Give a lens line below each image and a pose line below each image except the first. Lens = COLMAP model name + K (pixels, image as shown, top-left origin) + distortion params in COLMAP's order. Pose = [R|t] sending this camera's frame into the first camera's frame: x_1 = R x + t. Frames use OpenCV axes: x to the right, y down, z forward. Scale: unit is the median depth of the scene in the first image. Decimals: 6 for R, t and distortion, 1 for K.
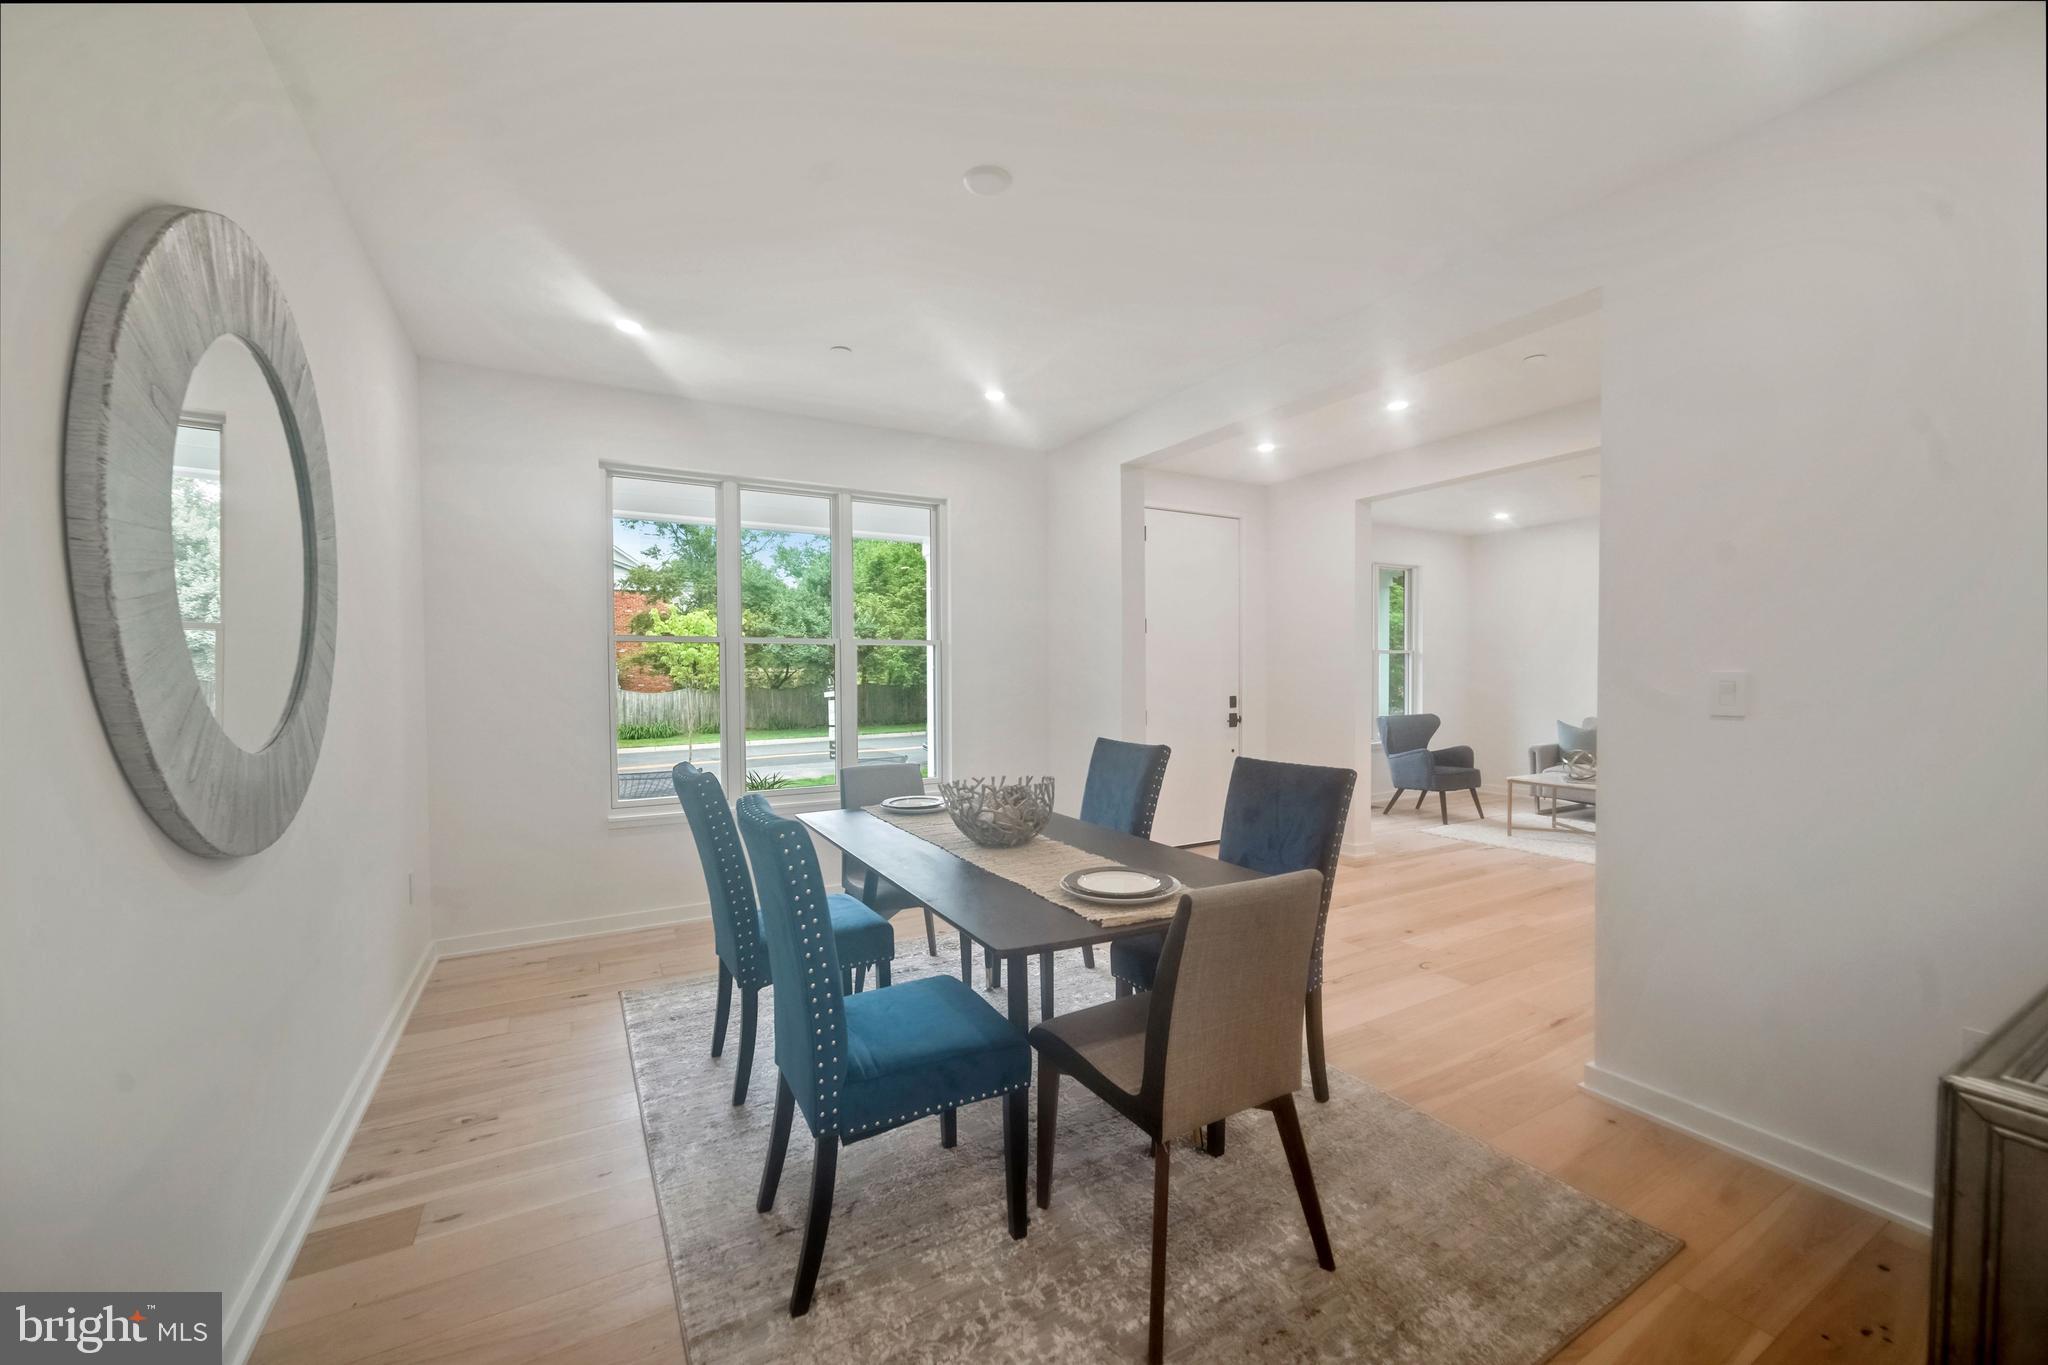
lens RADIAL K [[829.3, 0, 1011.3], [0, 829.3, 689.3], [0, 0, 1]] dist [-0.009100, 0.001611]
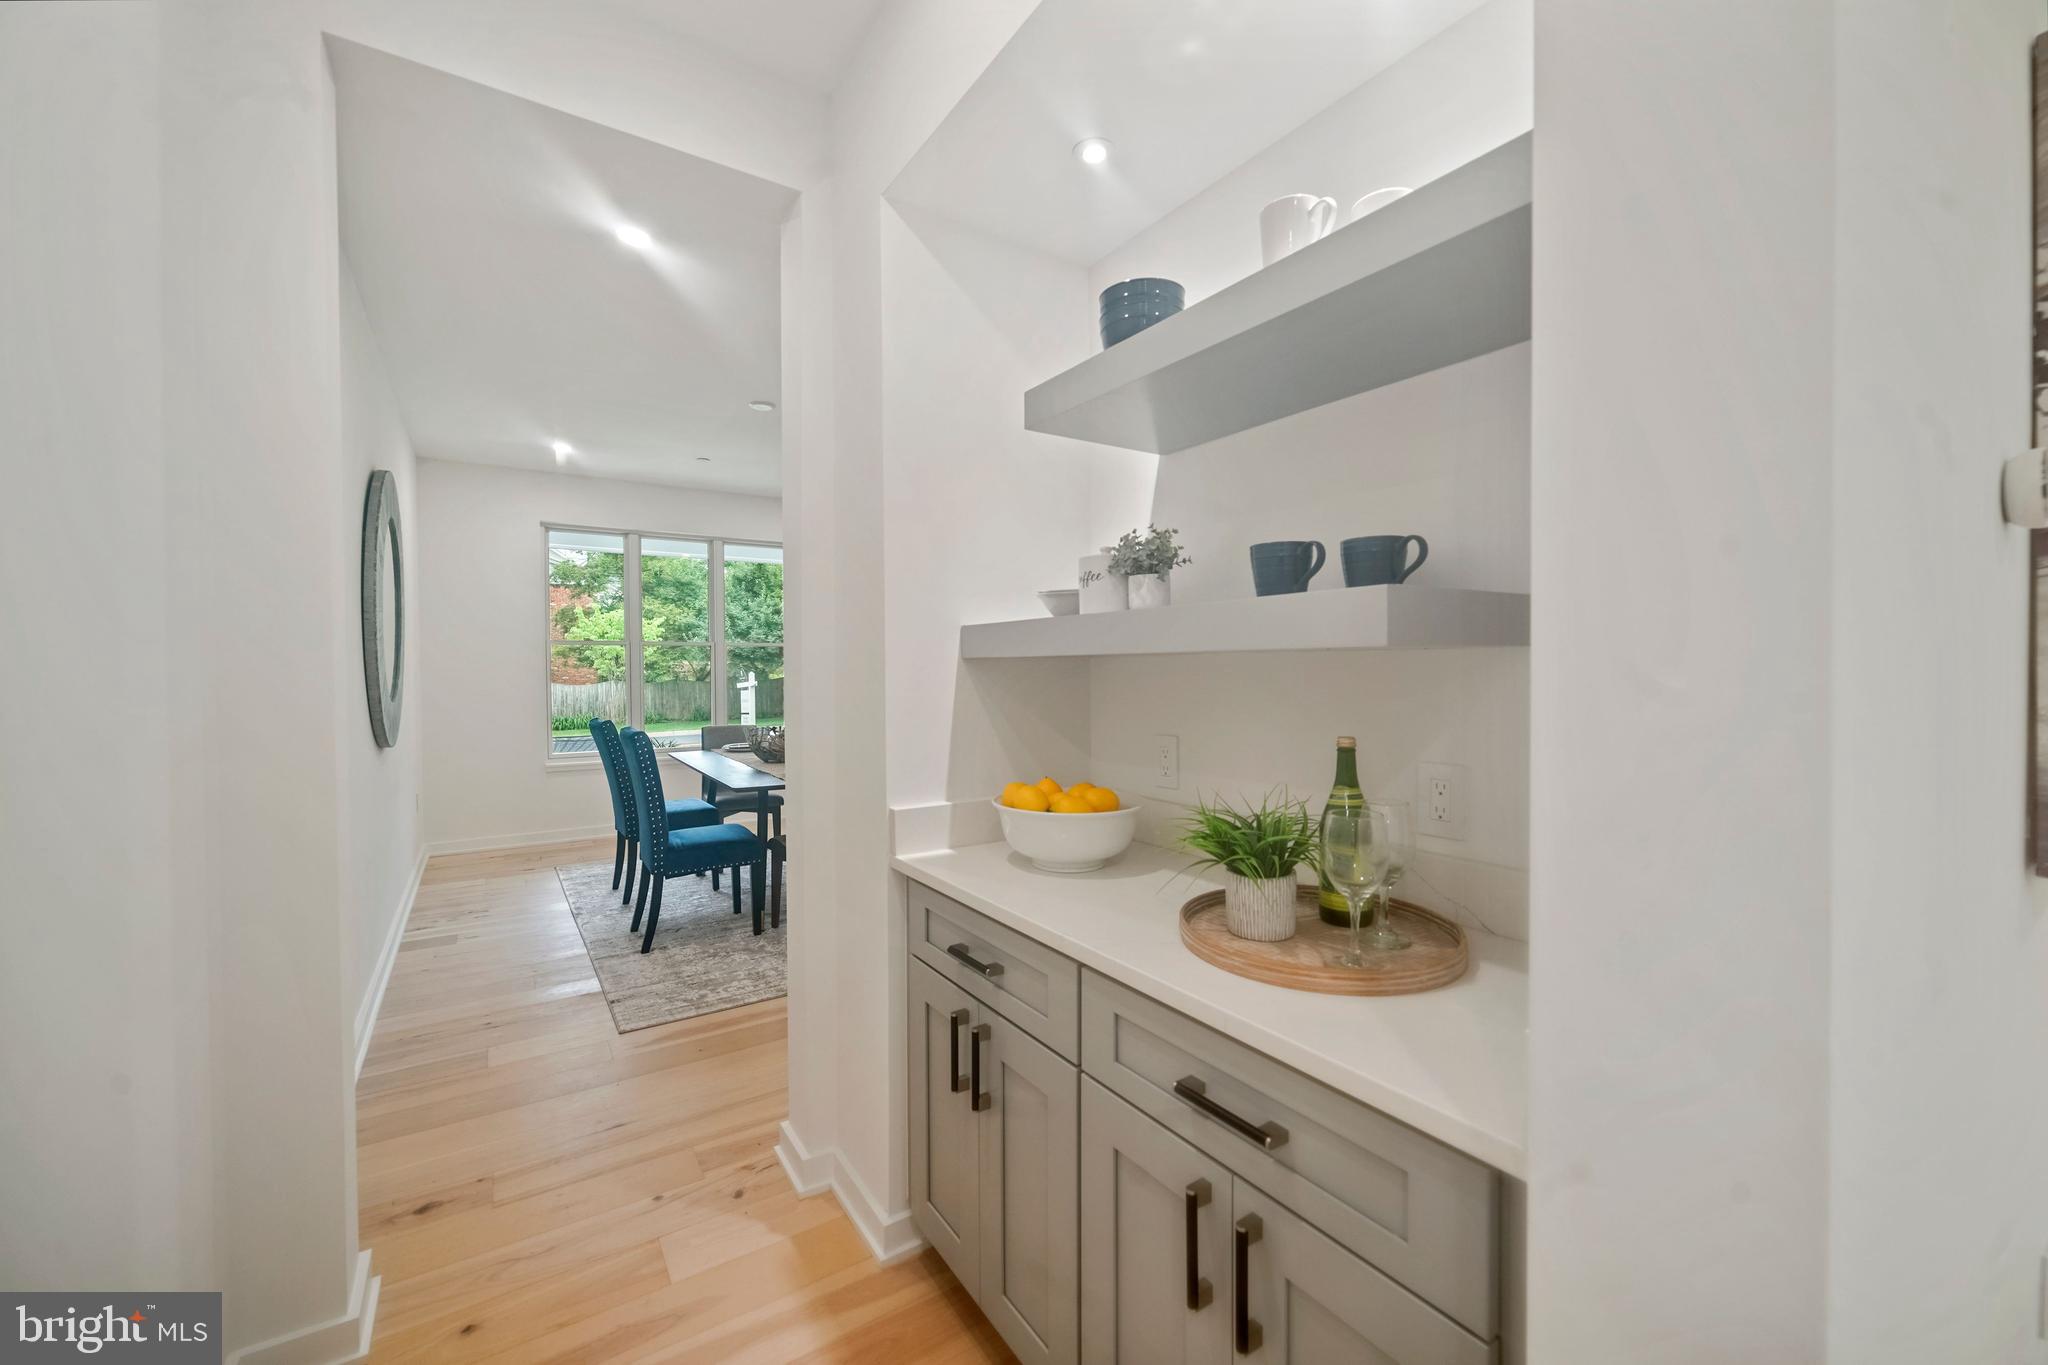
lens RADIAL K [[829.3, 0, 1016.7], [0, 829.3, 681.0], [0, 0, 1]] dist [-0.009100, 0.001611]
pose [[0.996822, 0.000824, 0.079659, 0.057476], [-0.000658, 0.999998, -0.002116, 0.002380], [-0.079660, 0.002057, 0.996820, -0.133006]]
